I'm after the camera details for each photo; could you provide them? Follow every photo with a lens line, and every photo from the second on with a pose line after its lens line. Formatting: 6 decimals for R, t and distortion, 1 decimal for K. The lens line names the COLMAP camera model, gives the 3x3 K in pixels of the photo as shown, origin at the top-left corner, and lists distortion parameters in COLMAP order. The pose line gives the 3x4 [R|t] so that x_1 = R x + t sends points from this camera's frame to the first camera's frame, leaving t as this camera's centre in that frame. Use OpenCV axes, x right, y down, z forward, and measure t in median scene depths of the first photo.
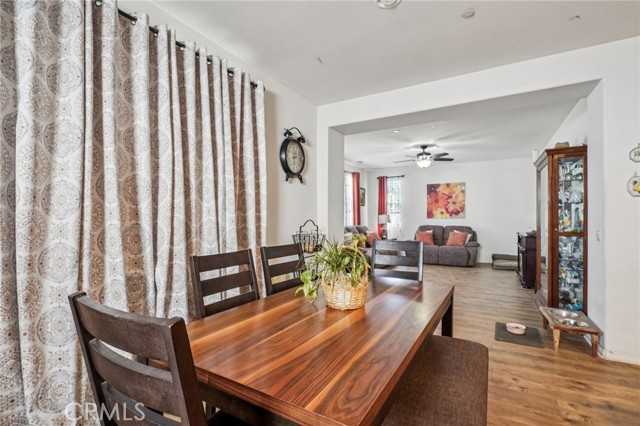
lens RADIAL K [[297.3, 0, 318.6], [0, 297.3, 218.0], [0, 0, 1]] dist [-0.002469, -0.000207]
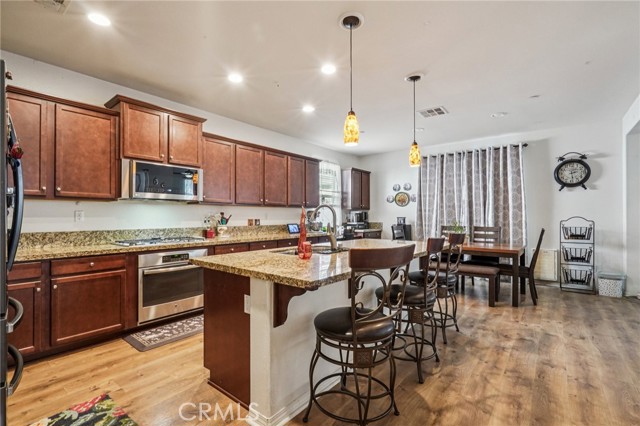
lens RADIAL K [[297.3, 0, 318.2], [0, 297.3, 213.9], [0, 0, 1]] dist [-0.002469, -0.000207]
pose [[-0.146604, -0.003269, -0.989190, 0.859981], [0.000981, 0.999994, -0.003450, -0.002135], [0.989195, -0.001476, -0.146600, 0.001988]]
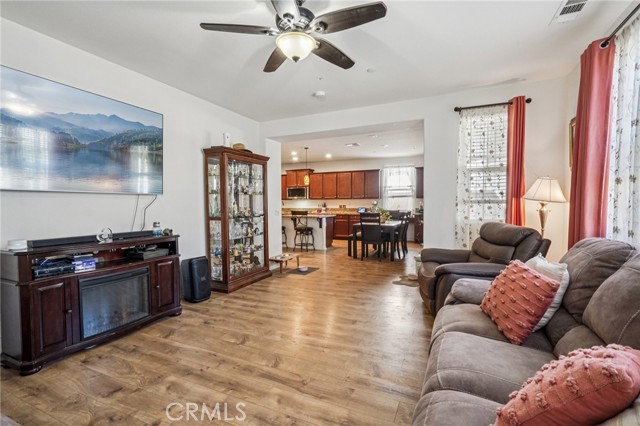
lens RADIAL K [[297.3, 0, 325.0], [0, 297.3, 210.7], [0, 0, 1]] dist [-0.002469, -0.000207]
pose [[-0.994090, 0.014330, -0.107605, 0.368941], [0.011753, 0.999630, 0.024542, -0.001840], [0.107917, 0.023132, -0.993891, 1.408211]]
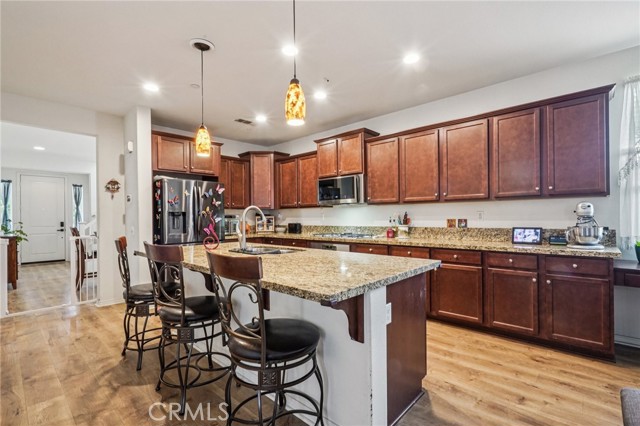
lens RADIAL K [[297.3, 0, 319.0], [0, 297.3, 214.7], [0, 0, 1]] dist [-0.002469, -0.000207]
pose [[-0.975362, 0.018282, 0.219851, 0.224972], [0.016674, 0.999819, -0.009168, 0.001134], [-0.219979, -0.005276, -0.975490, 0.369664]]
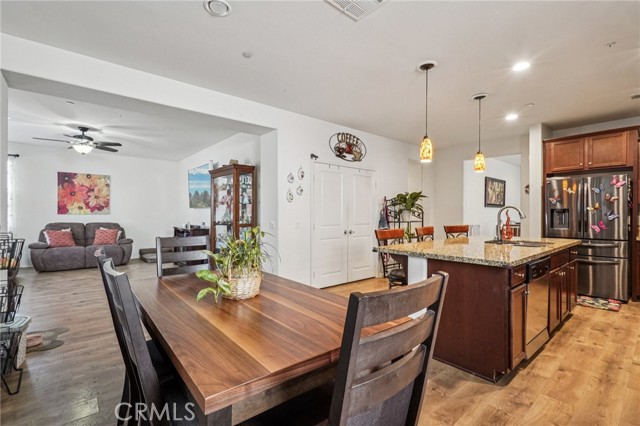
lens RADIAL K [[297.3, 0, 315.7], [0, 297.3, 213.2], [0, 0, 1]] dist [-0.002469, -0.000207]
pose [[0.333464, 0.006518, 0.942740, -0.227391], [-0.002894, 0.999978, -0.005890, 0.001797], [-0.942759, -0.000764, 0.333475, 0.109842]]
